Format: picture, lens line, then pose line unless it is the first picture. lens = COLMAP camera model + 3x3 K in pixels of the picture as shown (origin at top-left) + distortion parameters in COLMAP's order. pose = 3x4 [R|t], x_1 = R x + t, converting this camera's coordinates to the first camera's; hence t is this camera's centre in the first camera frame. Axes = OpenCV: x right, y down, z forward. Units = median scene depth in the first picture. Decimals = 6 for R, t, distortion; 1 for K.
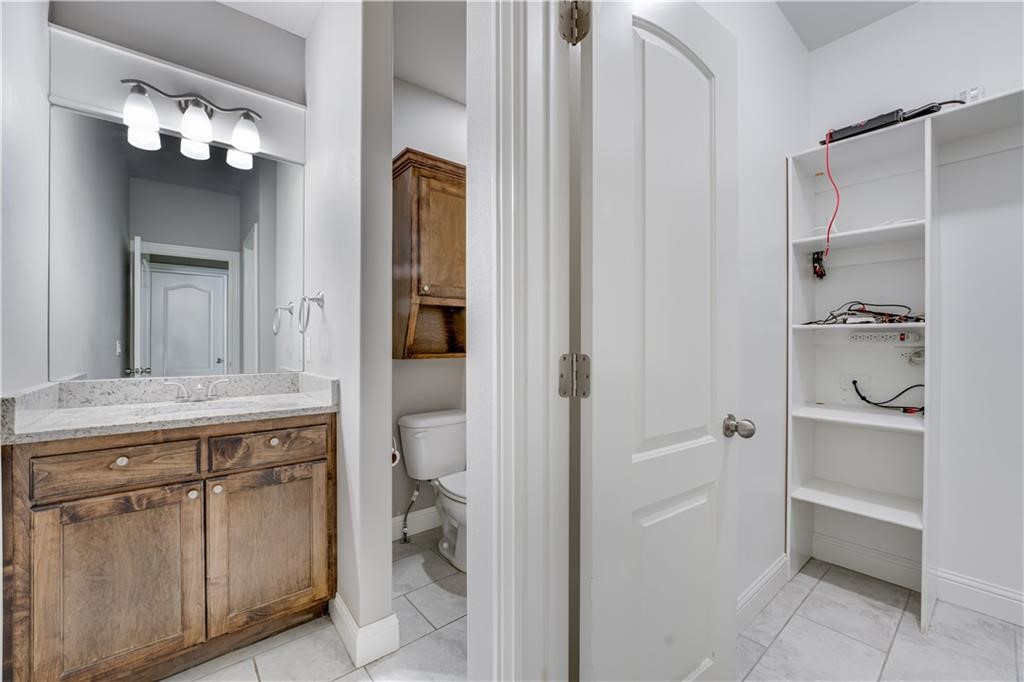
lens RADIAL K [[414.4, 0, 501.3], [0, 414.4, 334.4], [0, 0, 1]] dist [-0.019378, 0.003382]
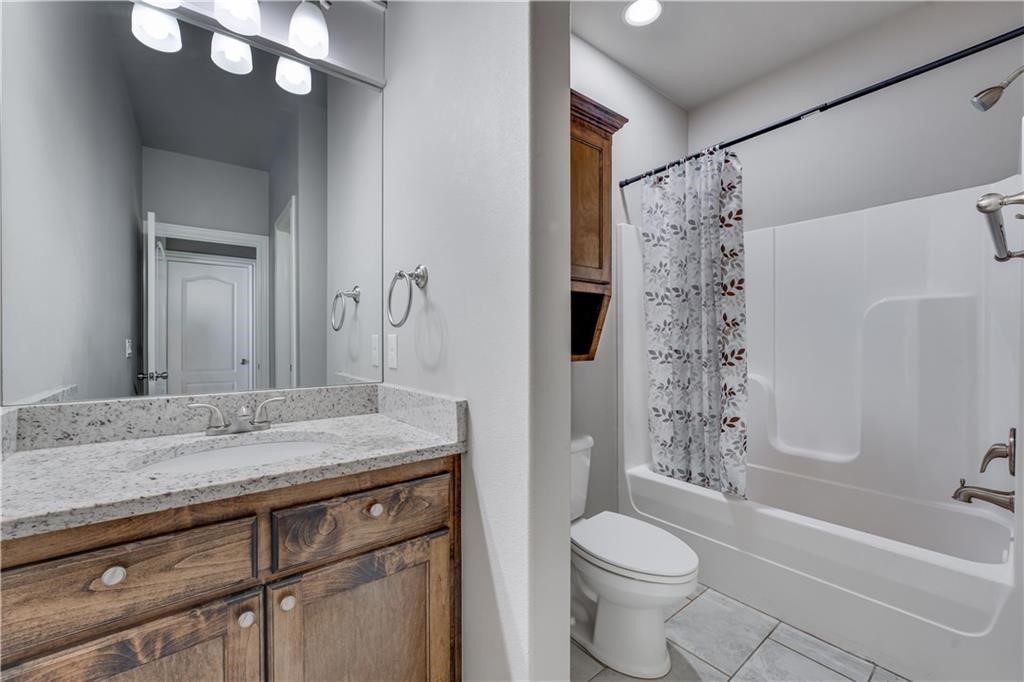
lens RADIAL K [[414.4, 0, 506.7], [0, 414.4, 335.4], [0, 0, 1]] dist [-0.019378, 0.003382]
pose [[0.999868, 0.000209, -0.016220, -0.336064], [-0.000128, 0.999987, 0.005012, 0.007720], [0.016221, -0.005009, 0.999856, 0.391597]]
